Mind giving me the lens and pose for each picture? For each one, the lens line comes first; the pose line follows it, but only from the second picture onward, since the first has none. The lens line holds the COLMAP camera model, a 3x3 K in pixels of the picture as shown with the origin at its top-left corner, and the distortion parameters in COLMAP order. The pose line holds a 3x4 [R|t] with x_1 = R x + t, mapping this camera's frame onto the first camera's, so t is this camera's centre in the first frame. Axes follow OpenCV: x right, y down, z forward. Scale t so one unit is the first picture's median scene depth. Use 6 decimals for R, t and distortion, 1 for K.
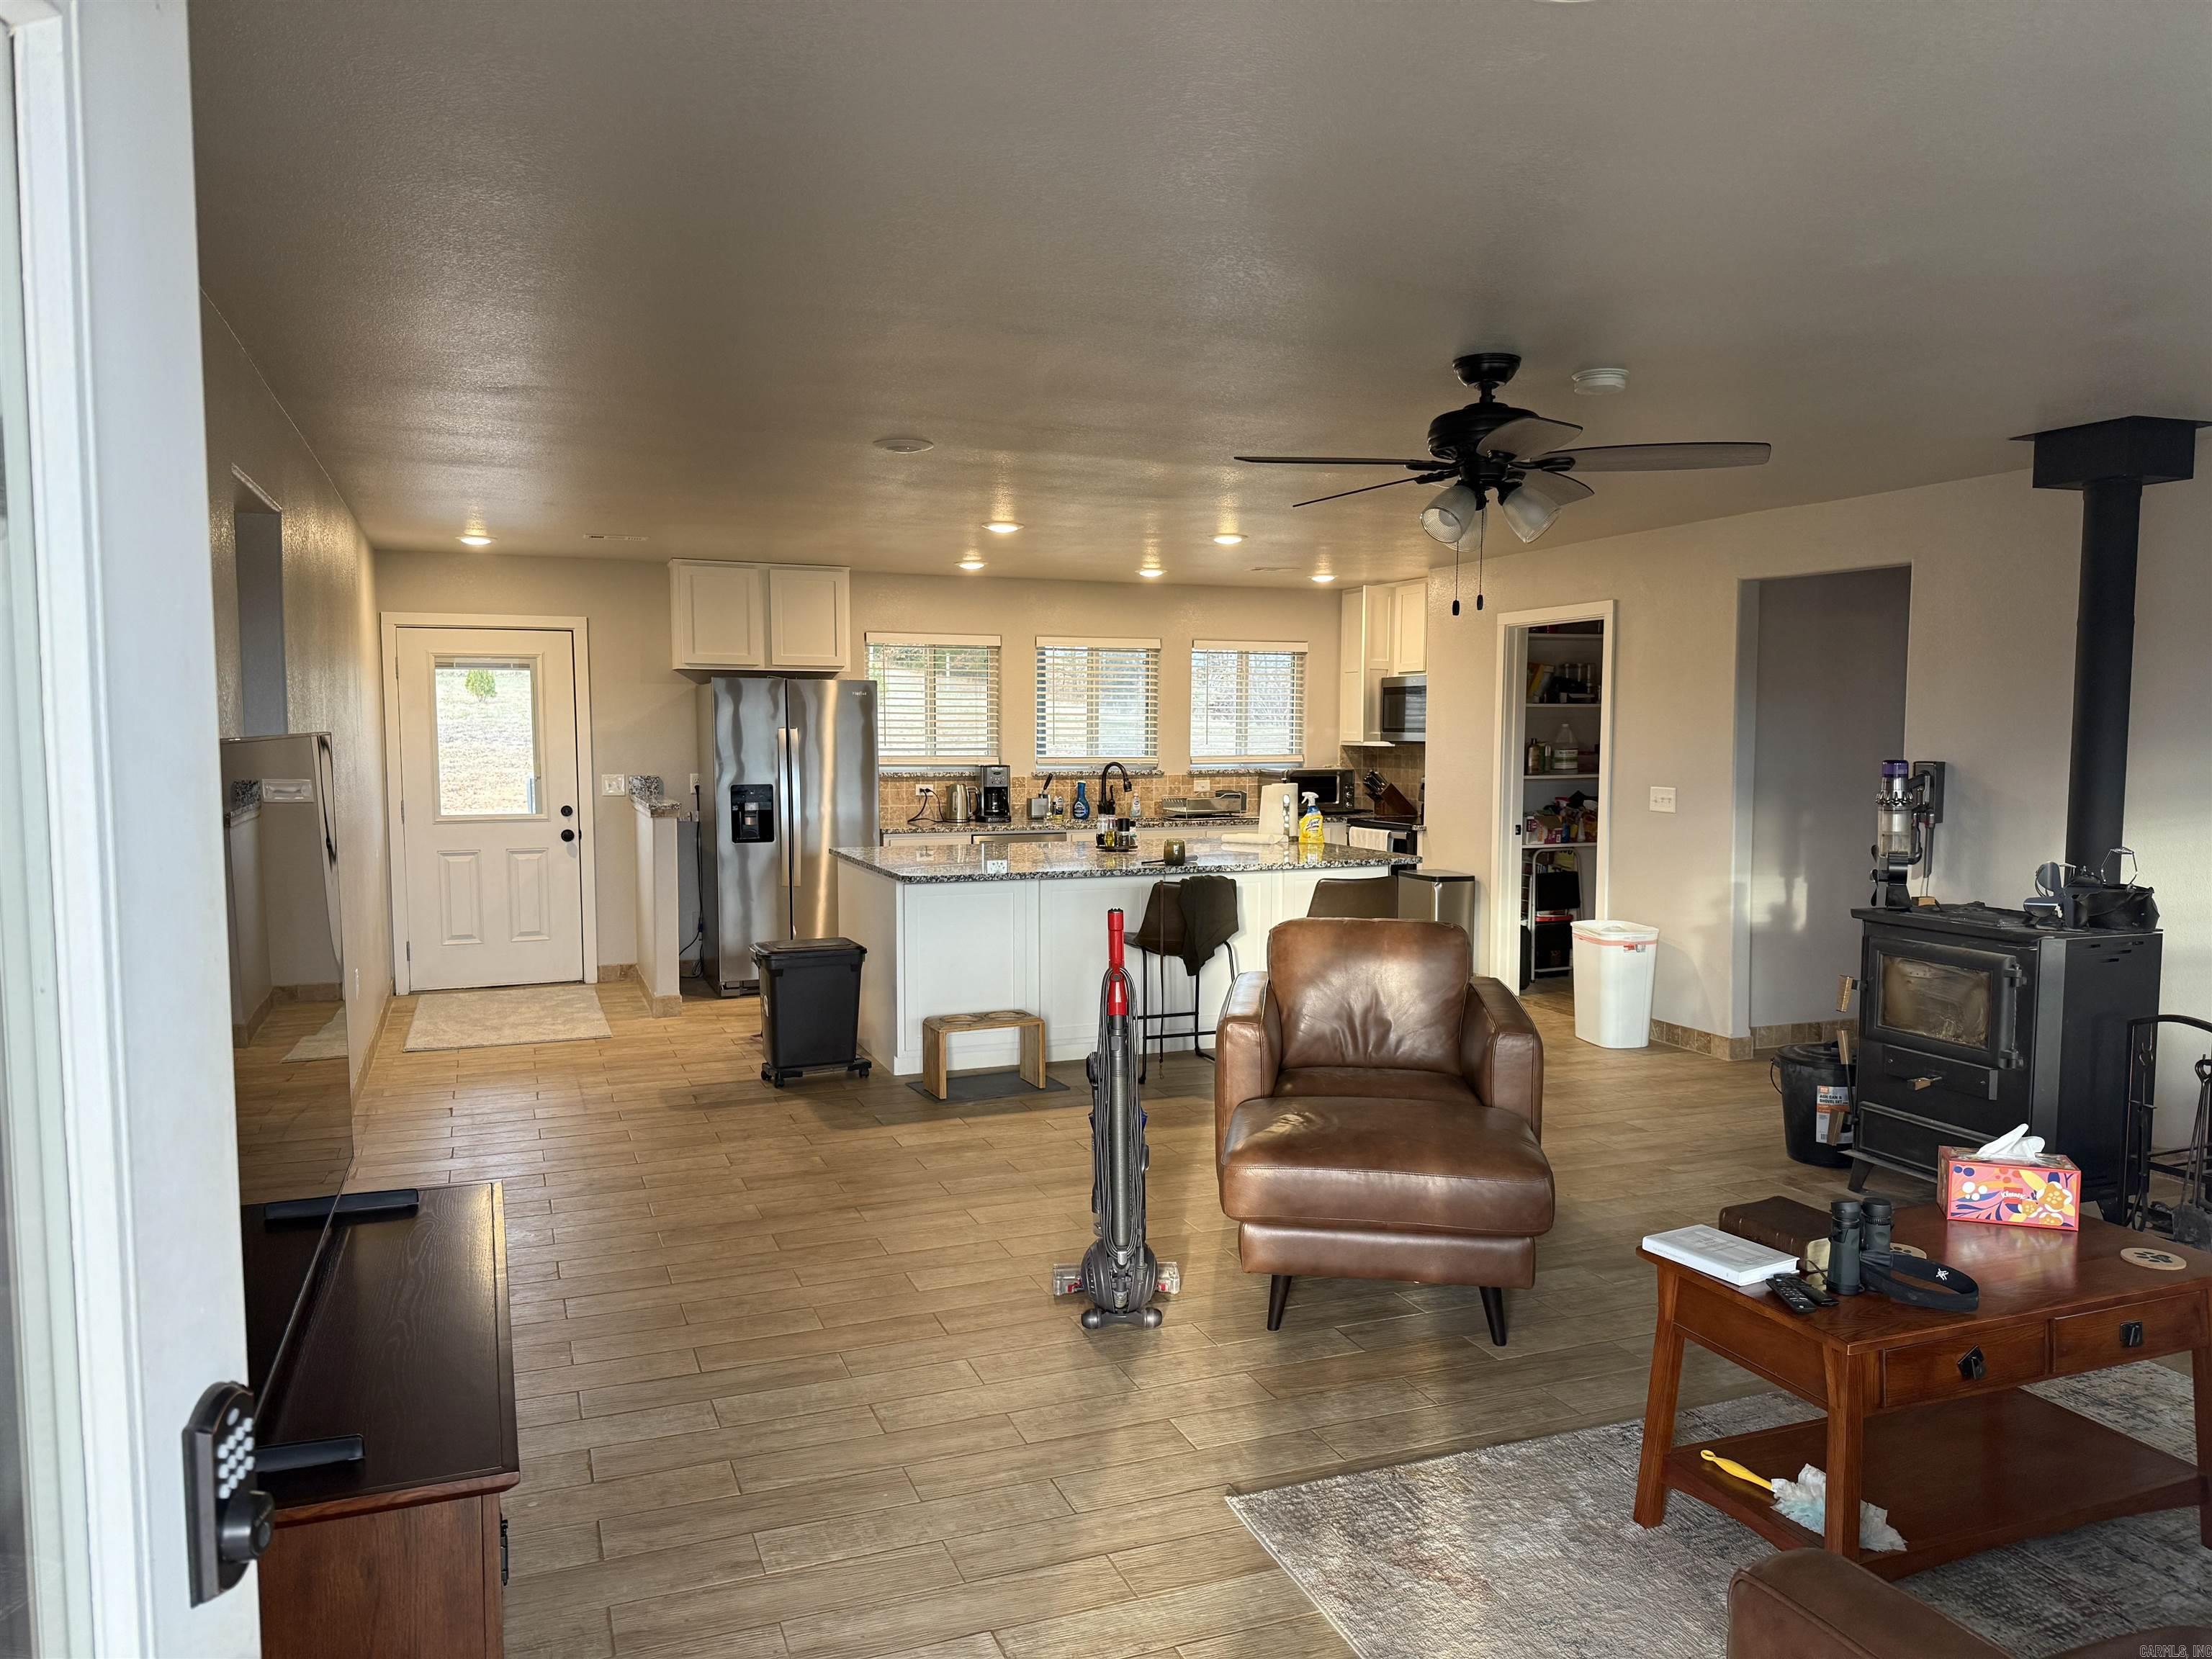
lens RADIAL K [[1555.0, 0, 1088.0], [0, 1555.0, 835.3], [0, 0, 1]] dist [0.006982, -0.008391]
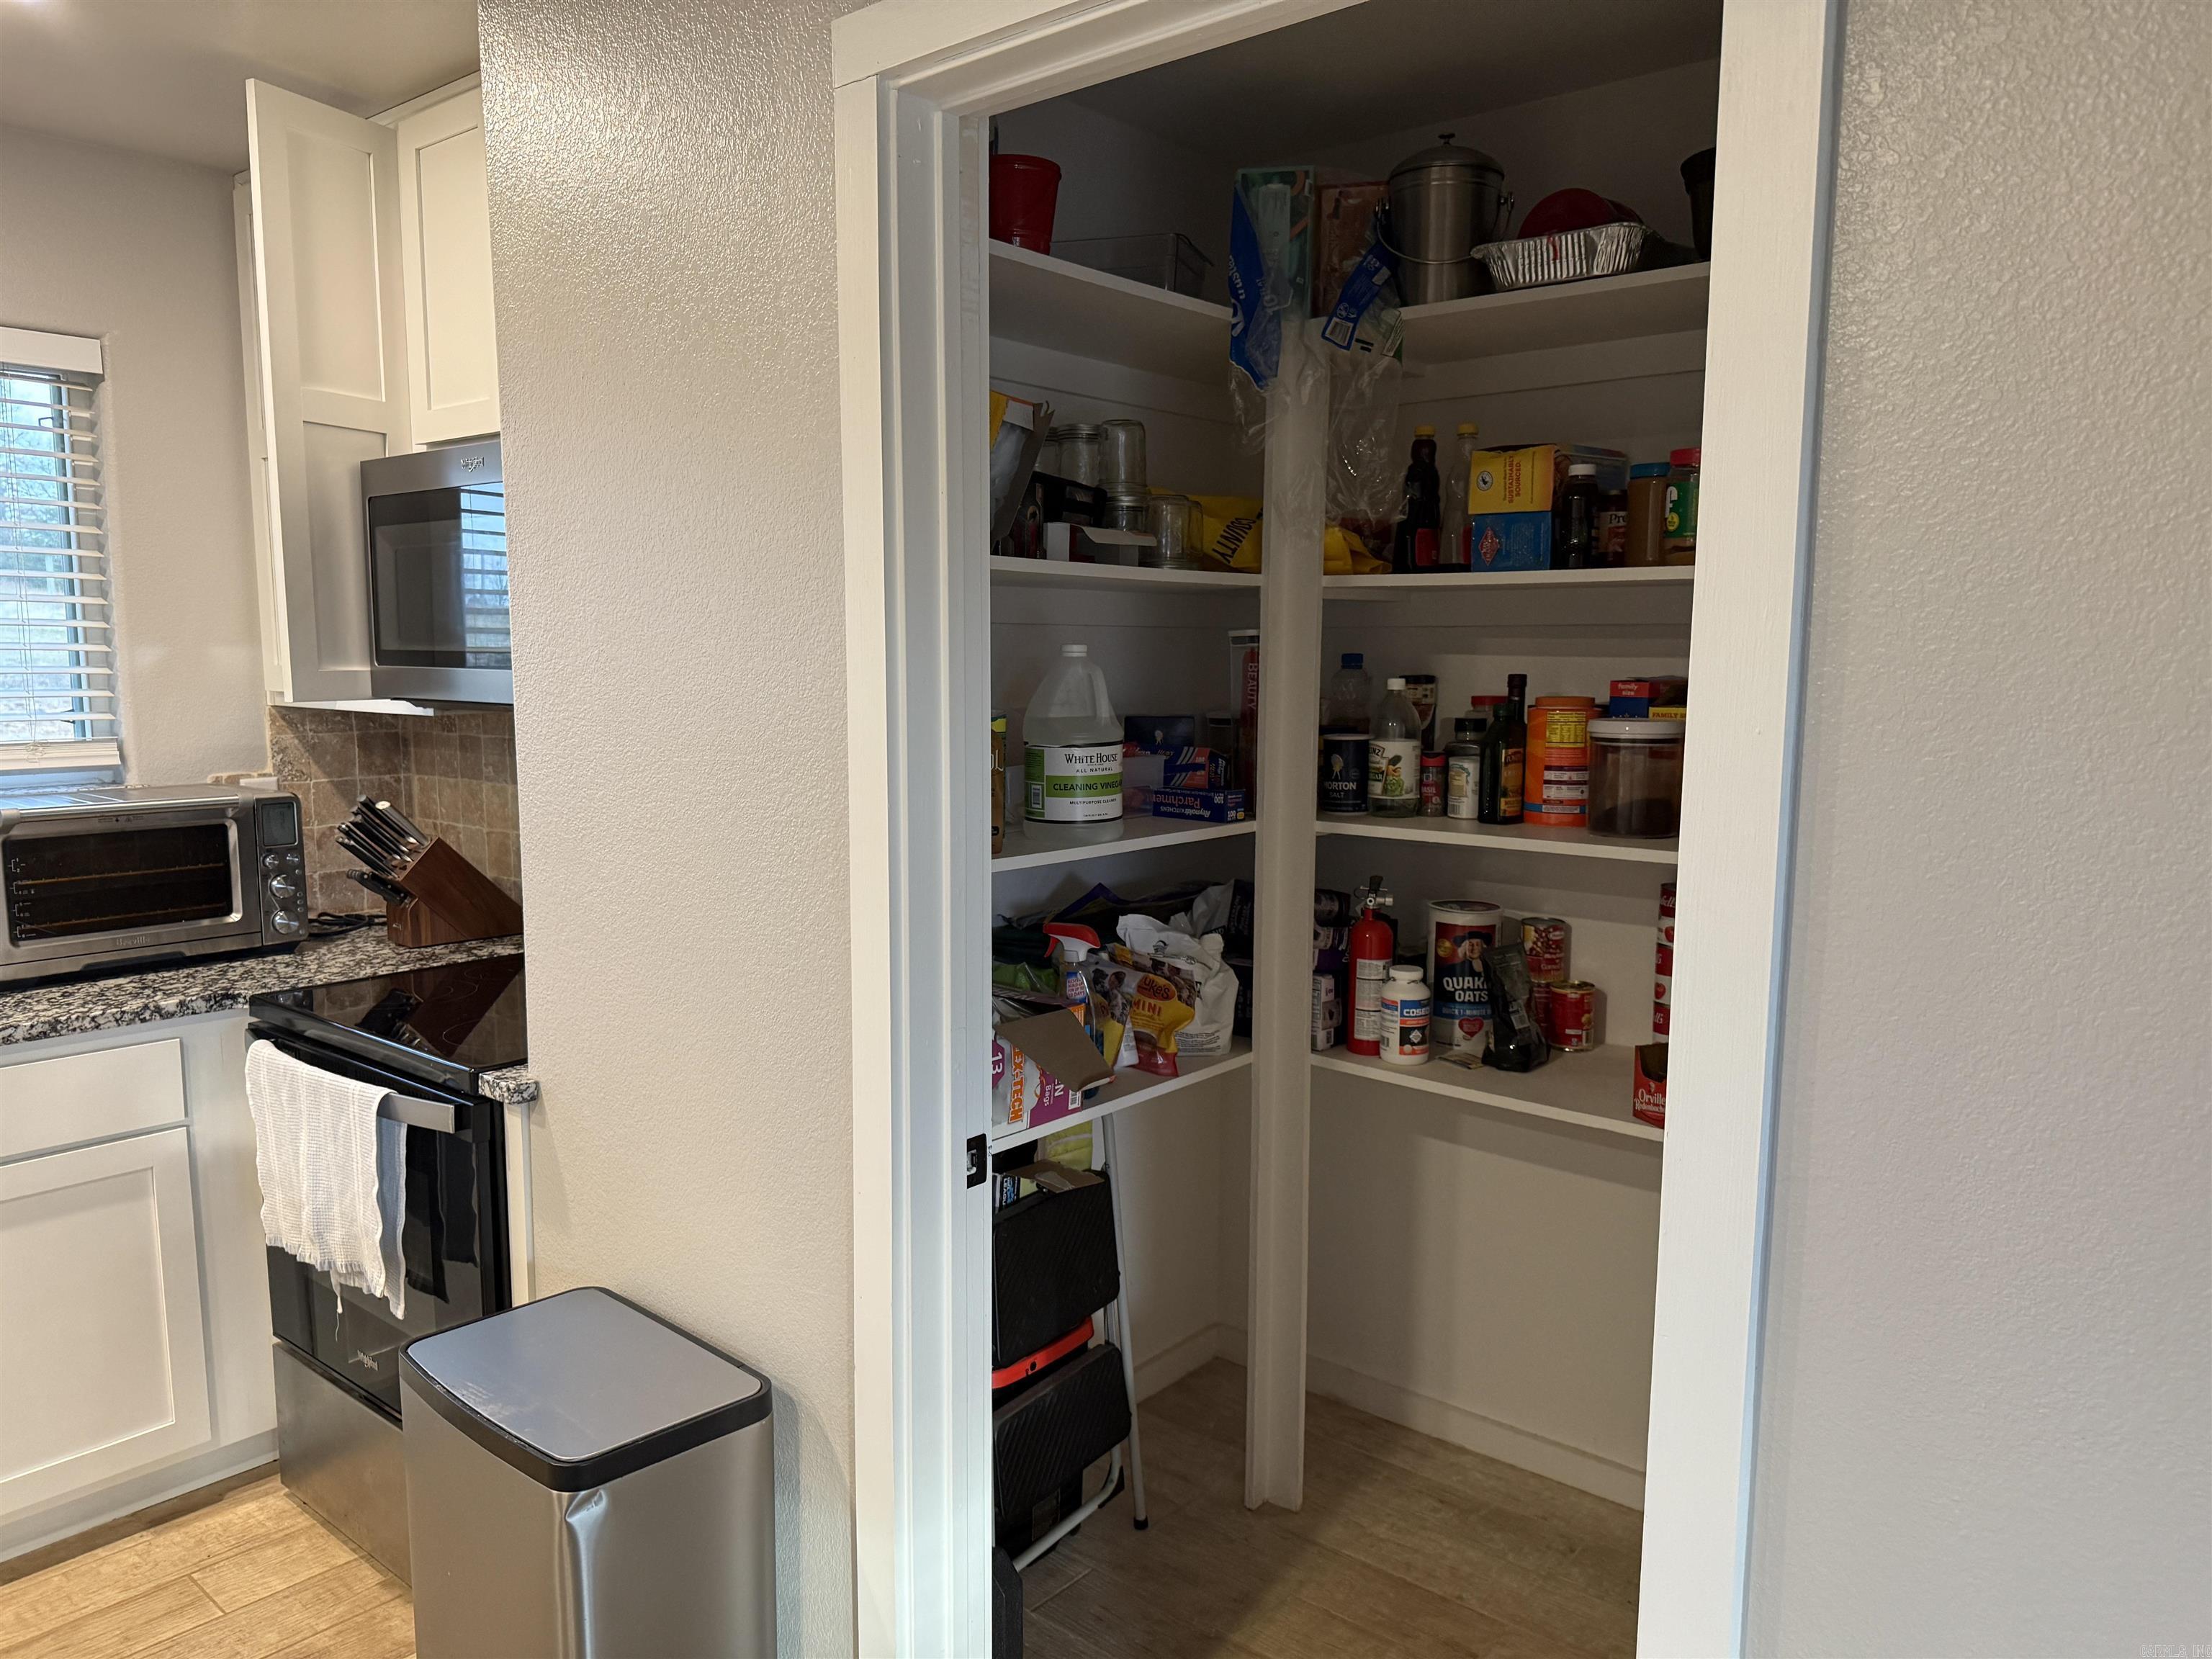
lens RADIAL K [[1555.0, 0, 1093.8], [0, 1555.0, 843.9], [0, 0, 1]] dist [0.006982, -0.008391]
pose [[0.878212, -0.057136, 0.474847, 0.172776], [0.025942, 0.997068, 0.071994, -0.053190], [-0.477568, -0.050907, 0.877119, 0.720003]]
